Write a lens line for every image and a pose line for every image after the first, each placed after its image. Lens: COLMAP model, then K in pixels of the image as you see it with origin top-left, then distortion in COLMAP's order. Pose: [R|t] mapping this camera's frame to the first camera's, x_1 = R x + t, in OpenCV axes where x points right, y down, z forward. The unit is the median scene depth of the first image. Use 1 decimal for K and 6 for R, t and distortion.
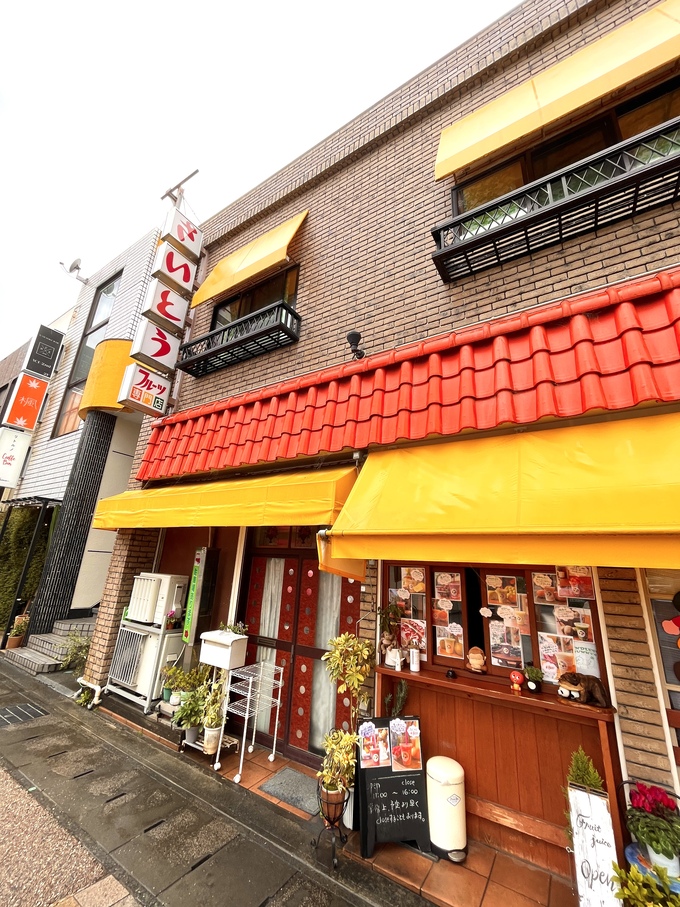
lens RADIAL K [[362.8, 0, 339.8], [0, 362.8, 453.2], [0, 0, 1]] dist [-0.002584, -0.000211]
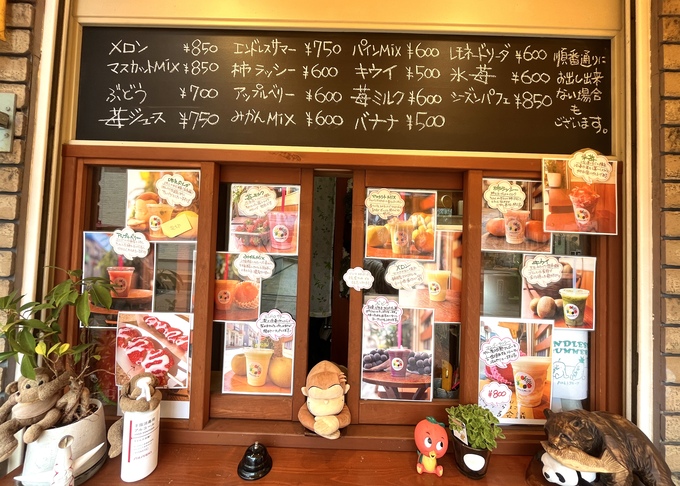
lens RADIAL K [[288.0, 0, 351.3], [0, 288.0, 222.2], [0, 0, 1]] dist [0.003376, 0.000109]
pose [[0.845059, -0.005937, 0.534640, 0.235088], [-0.150328, 0.956964, 0.248237, 0.309509], [-0.513105, -0.290146, 0.807798, 0.782170]]
